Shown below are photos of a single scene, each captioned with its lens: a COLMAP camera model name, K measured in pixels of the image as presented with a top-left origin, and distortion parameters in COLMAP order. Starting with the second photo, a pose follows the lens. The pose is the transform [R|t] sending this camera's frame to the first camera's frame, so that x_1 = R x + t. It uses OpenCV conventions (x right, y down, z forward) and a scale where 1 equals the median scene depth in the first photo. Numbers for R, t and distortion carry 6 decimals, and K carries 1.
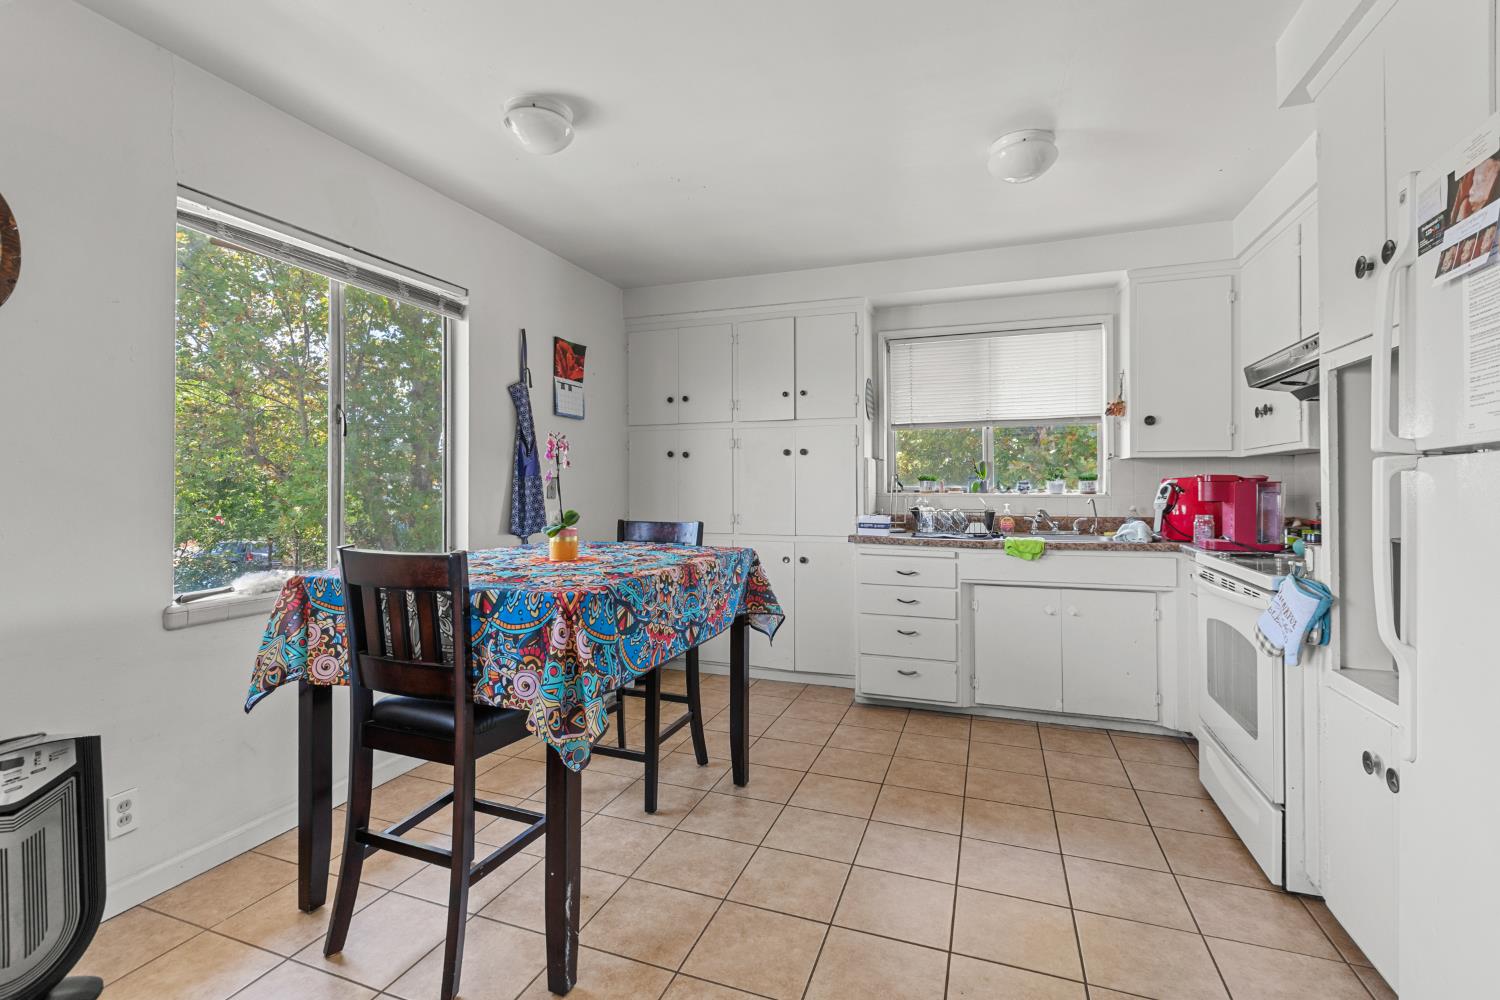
lens RADIAL K [[676.8, 0, 747.3], [0, 676.8, 475.8], [0, 0, 1]] dist [0.003328, -0.001059]
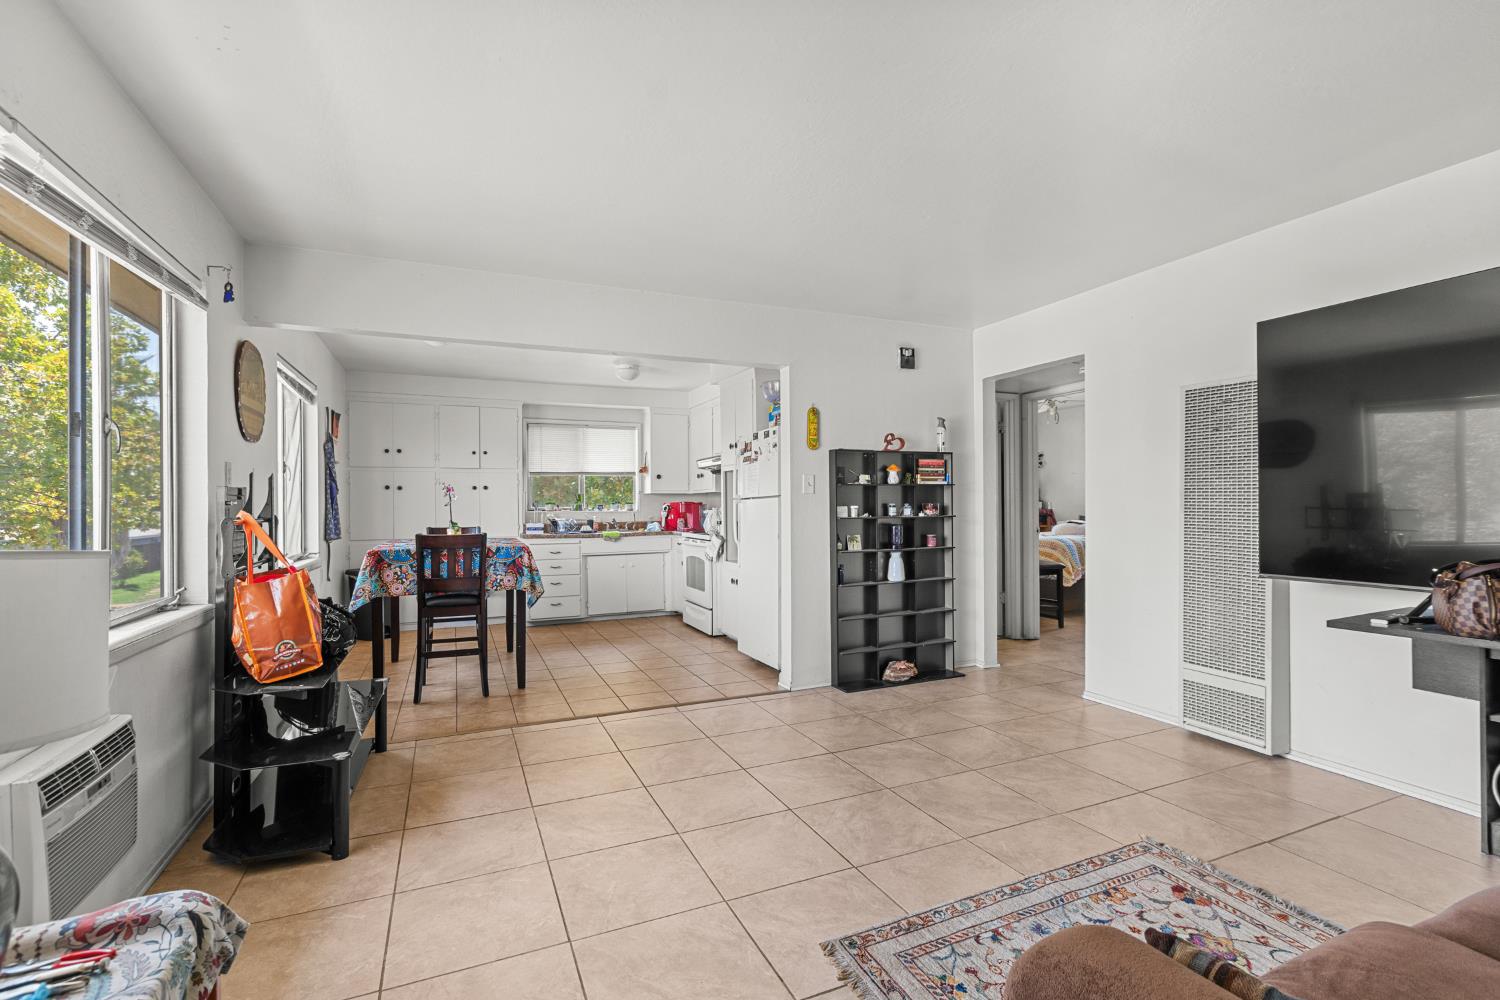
lens RADIAL K [[676.8, 0, 747.5], [0, 676.8, 502.1], [0, 0, 1]] dist [0.003328, -0.001059]
pose [[0.718304, -0.003327, 0.695722, -0.724551], [-0.001874, 0.999976, 0.006717, -0.014373], [-0.695727, -0.006129, 0.718280, -0.776762]]
